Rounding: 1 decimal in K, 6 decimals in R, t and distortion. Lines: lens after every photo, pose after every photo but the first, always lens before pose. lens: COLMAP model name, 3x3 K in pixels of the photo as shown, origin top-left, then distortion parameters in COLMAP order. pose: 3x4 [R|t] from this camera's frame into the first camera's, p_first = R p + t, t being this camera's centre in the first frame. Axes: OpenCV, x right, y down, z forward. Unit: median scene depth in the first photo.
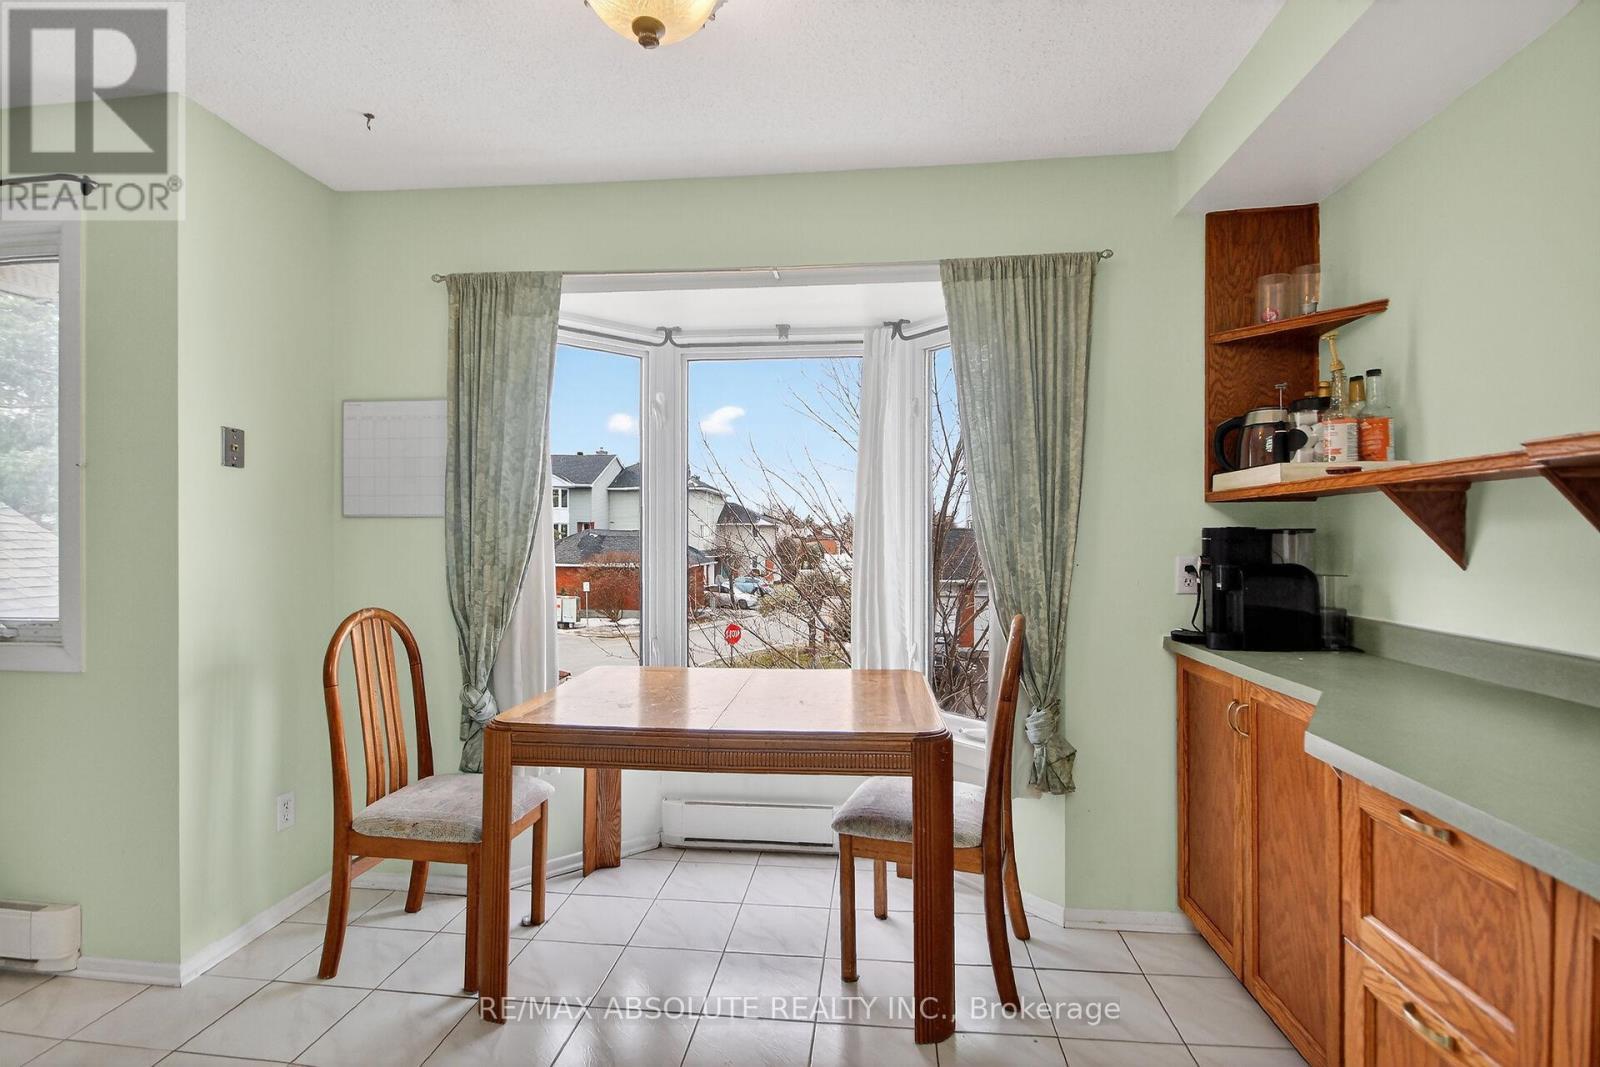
lens RADIAL K [[771.8, 0, 790.1], [0, 771.8, 539.2], [0, 0, 1]] dist [0.000758, -0.000625]
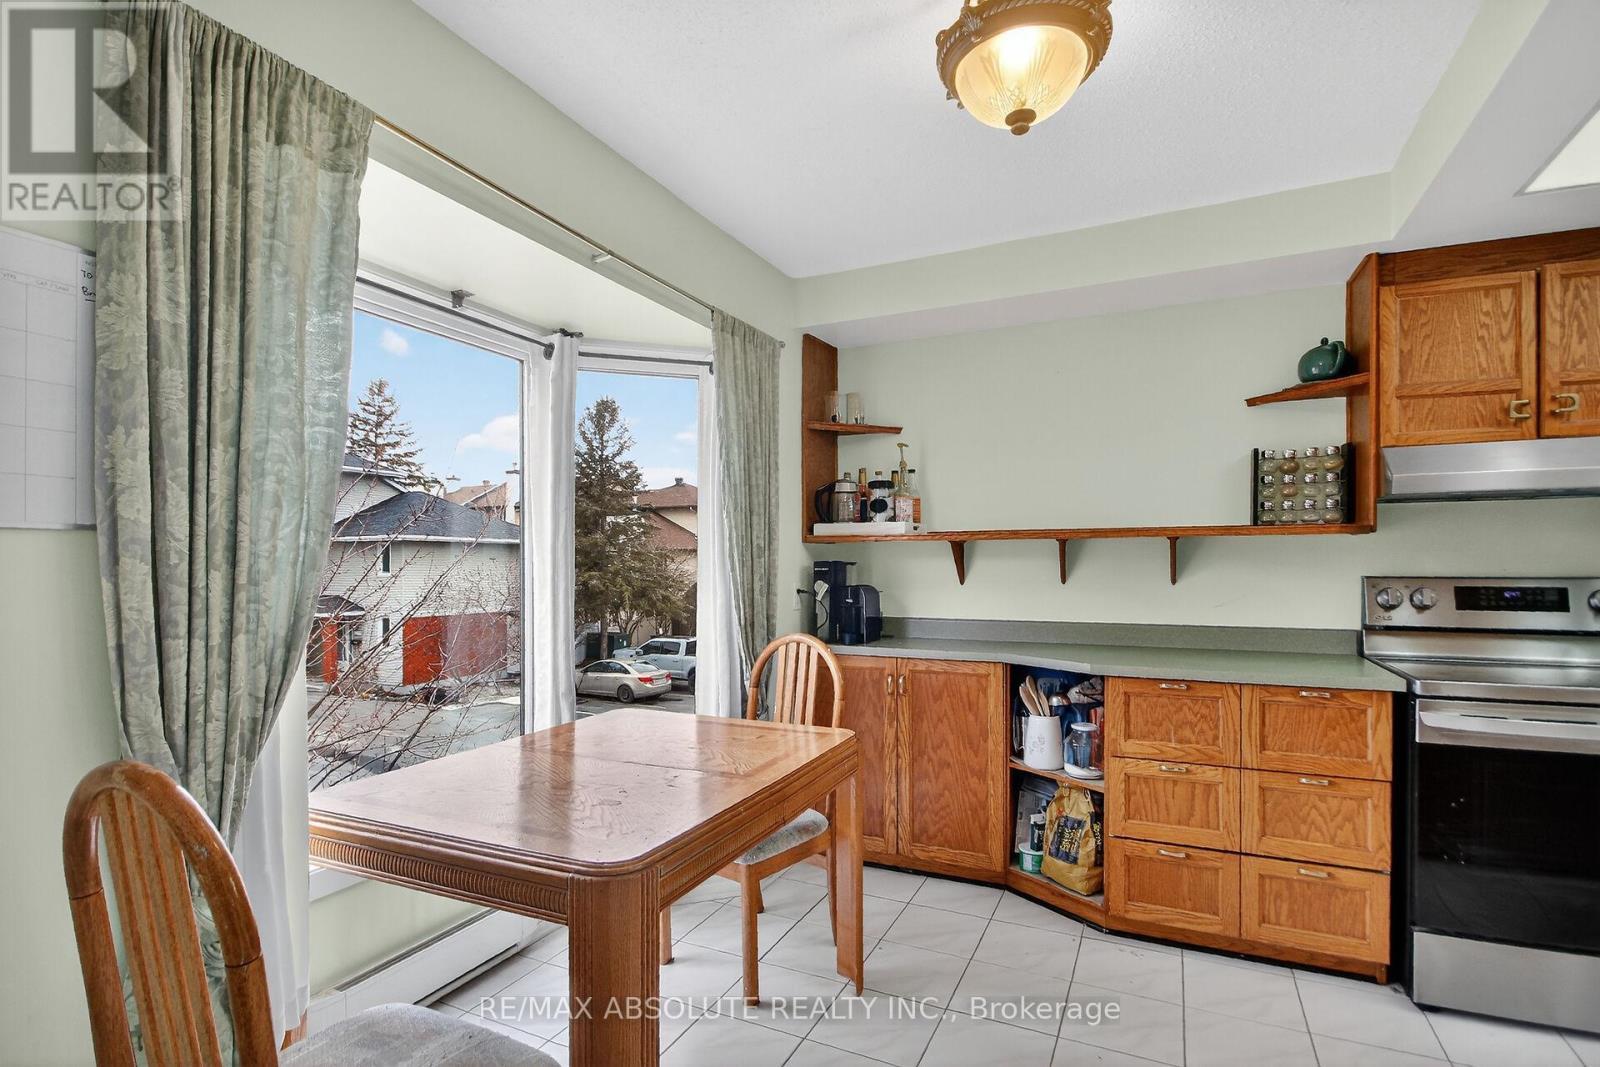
lens RADIAL K [[791.9, 0, 796.2], [0, 791.9, 566.6], [0, 0, 1]] dist [0.001355, -0.005784]
pose [[0.340508, -0.003322, 0.940236, -0.906332], [0.008200, 0.999966, 0.000564, -0.006973], [-0.940206, 0.007518, 0.340524, 0.601529]]
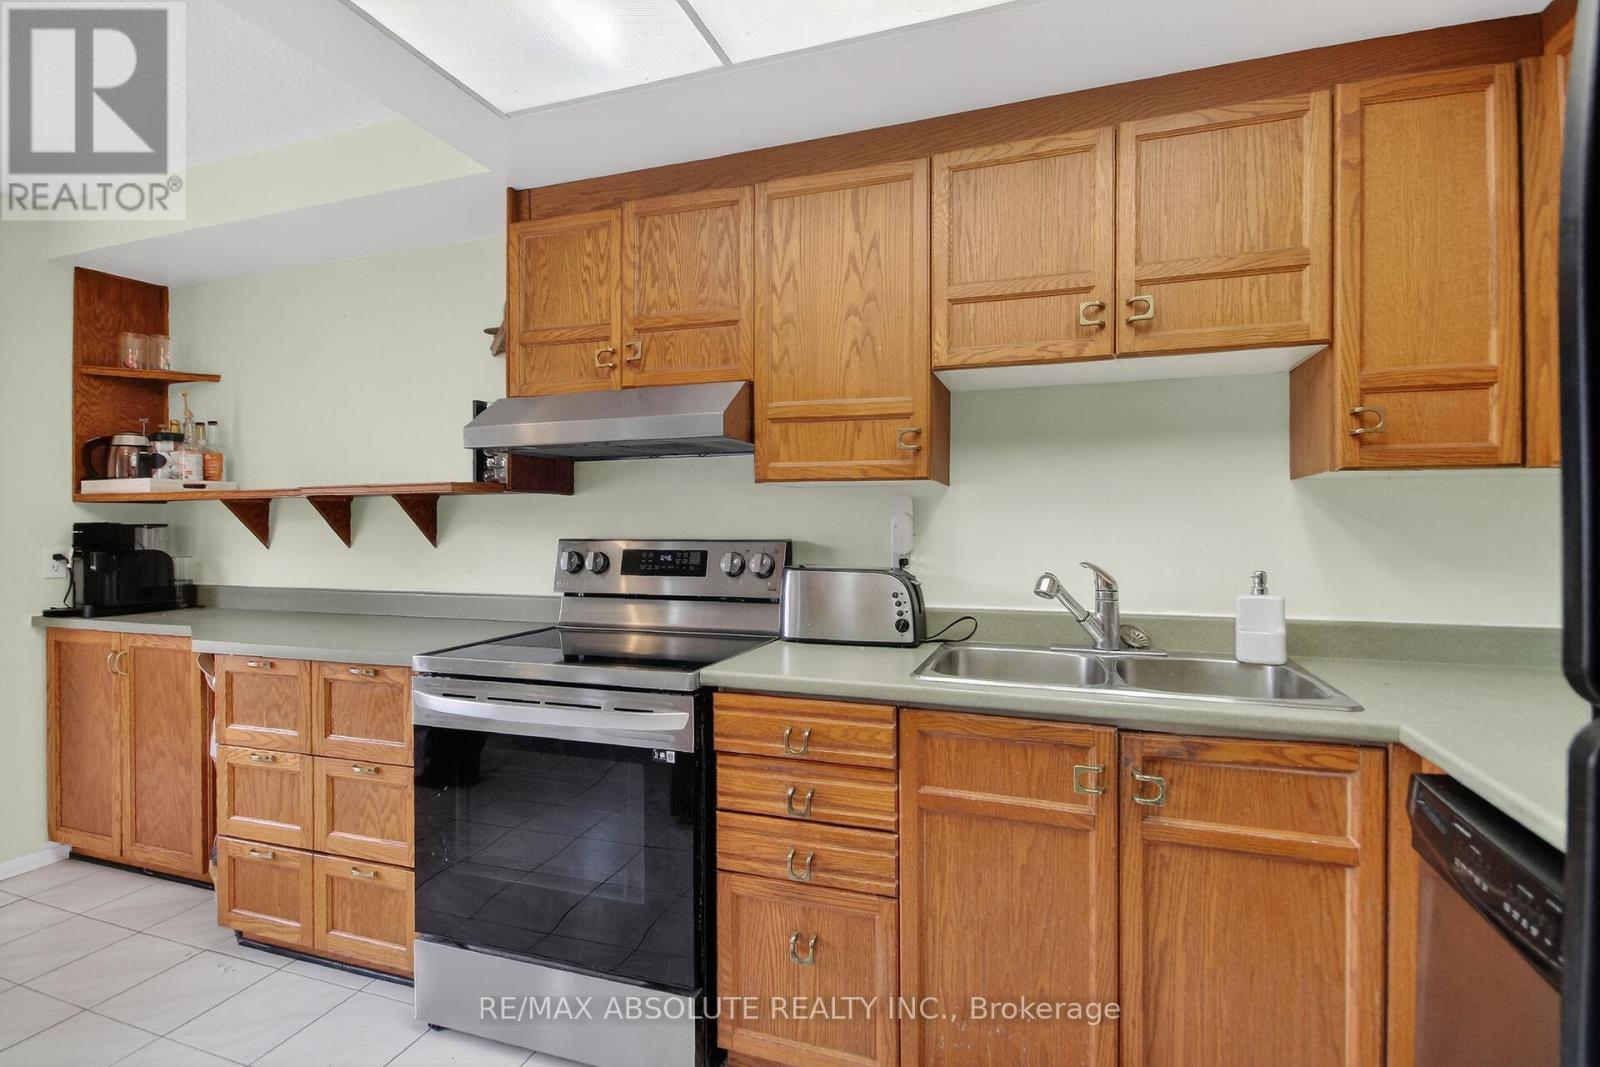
lens RADIAL K [[791.9, 0, 793.8], [0, 791.9, 517.8], [0, 0, 1]] dist [-0.000696, -0.001224]
pose [[0.241756, 0.011178, 0.970273, -0.452994], [0.009188, 0.999862, -0.013808, 0.004911], [-0.970294, 0.012253, 0.241620, -0.462080]]
